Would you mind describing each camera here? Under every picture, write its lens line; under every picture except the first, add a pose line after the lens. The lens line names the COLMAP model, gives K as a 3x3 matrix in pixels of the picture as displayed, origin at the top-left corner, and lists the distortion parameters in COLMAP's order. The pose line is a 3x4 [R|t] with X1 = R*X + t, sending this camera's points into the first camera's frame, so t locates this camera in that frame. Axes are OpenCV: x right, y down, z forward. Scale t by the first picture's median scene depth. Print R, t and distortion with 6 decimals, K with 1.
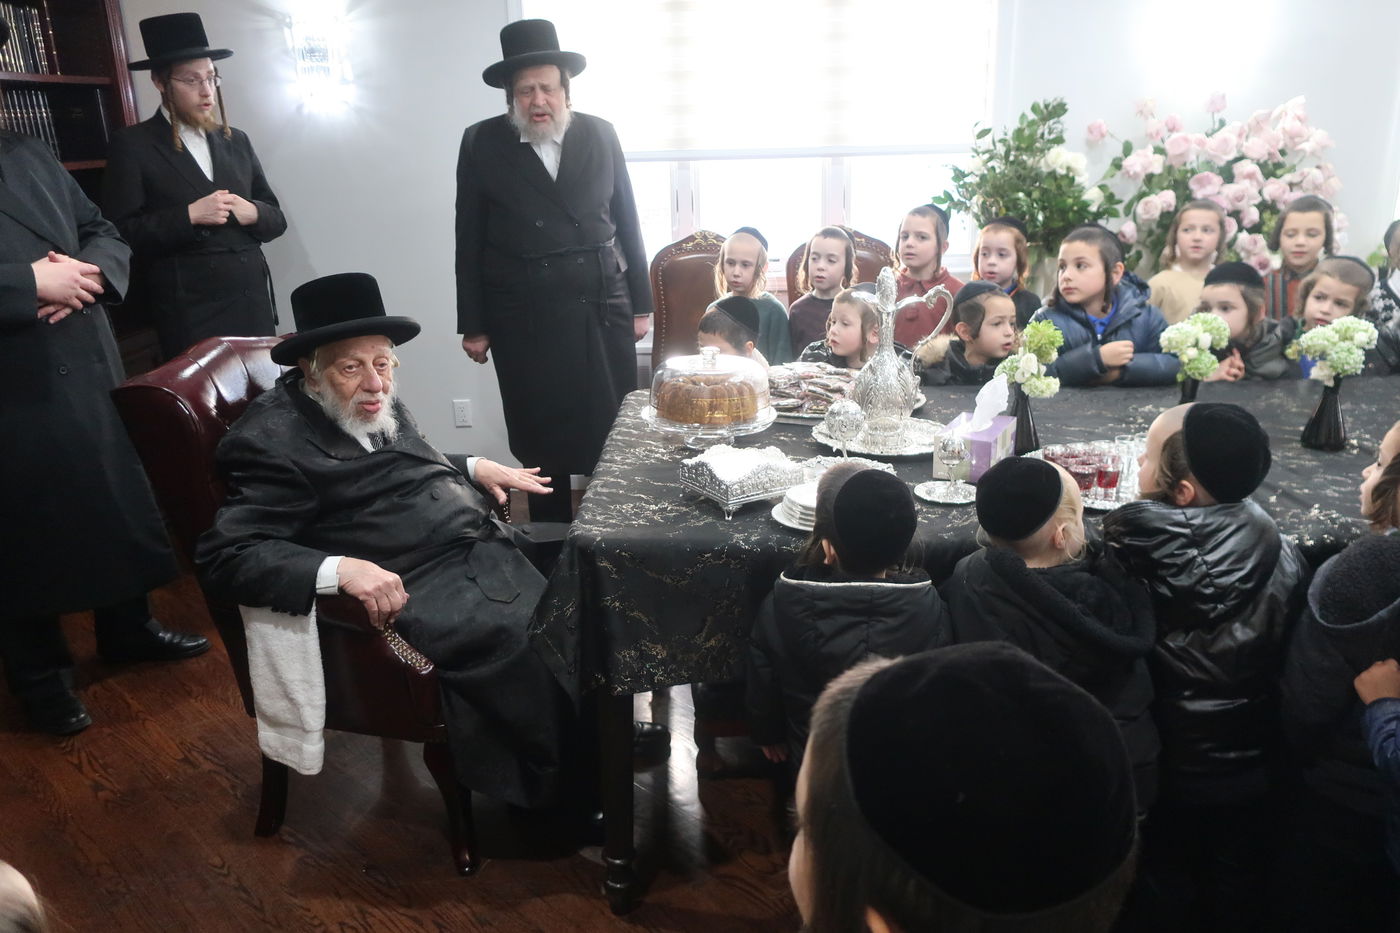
lens RADIAL K [[1126.7, 0, 698.4], [0, 1126.7, 469.7], [0, 0, 1]] dist [-0.009625, -0.014623]
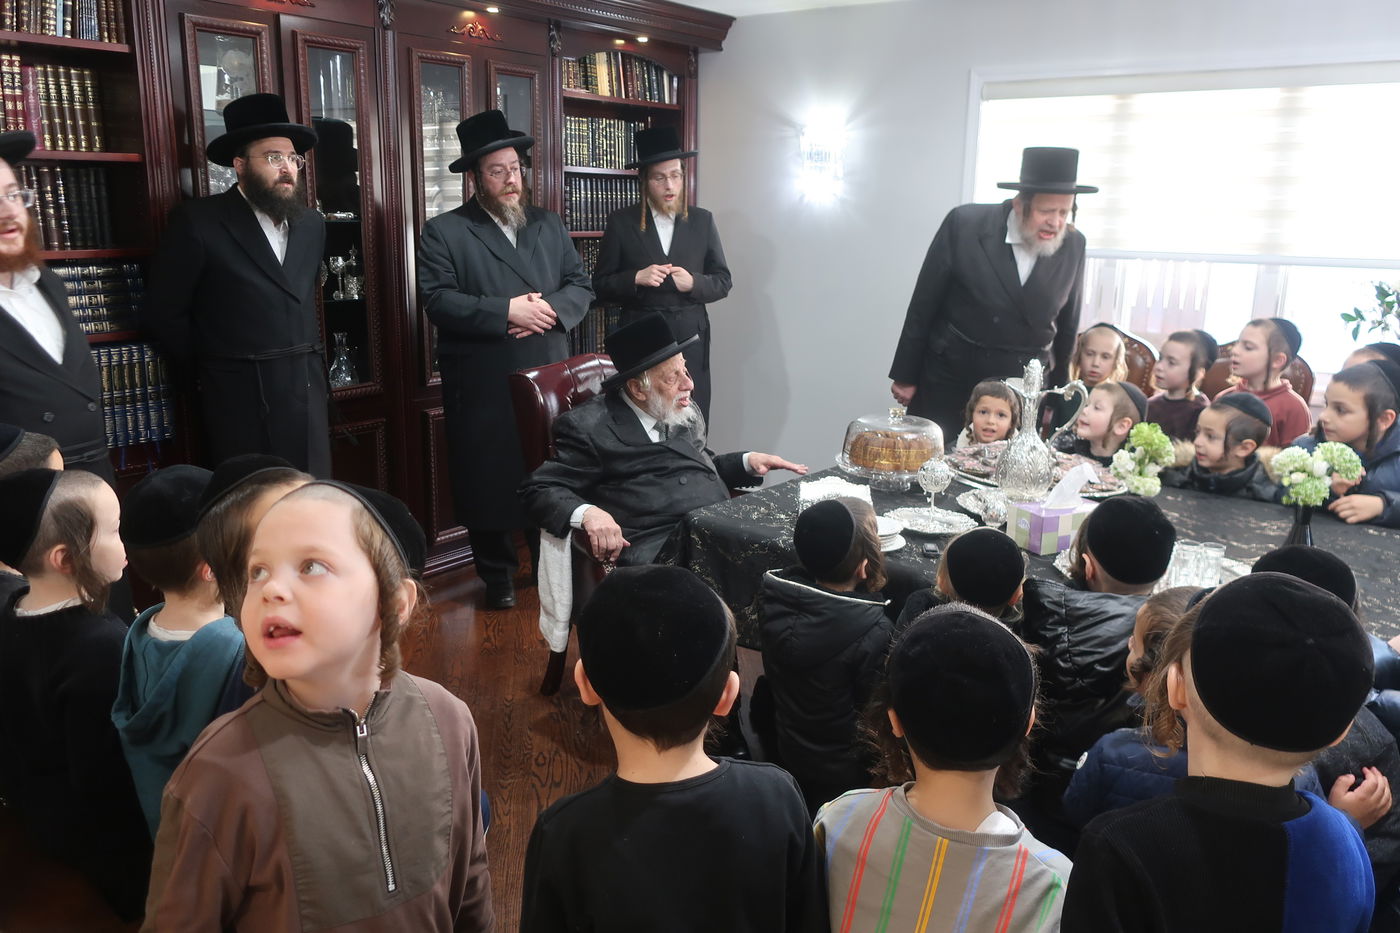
lens RADIAL K [[1126.7, 0, 707.8], [0, 1126.7, 469.3], [0, 0, 1]] dist [-0.009625, -0.014623]
pose [[0.782011, 0.175163, -0.598145, 0.624757], [-0.214924, 0.976618, 0.005006, -0.007715], [0.585036, 0.124641, 0.801372, -0.076558]]
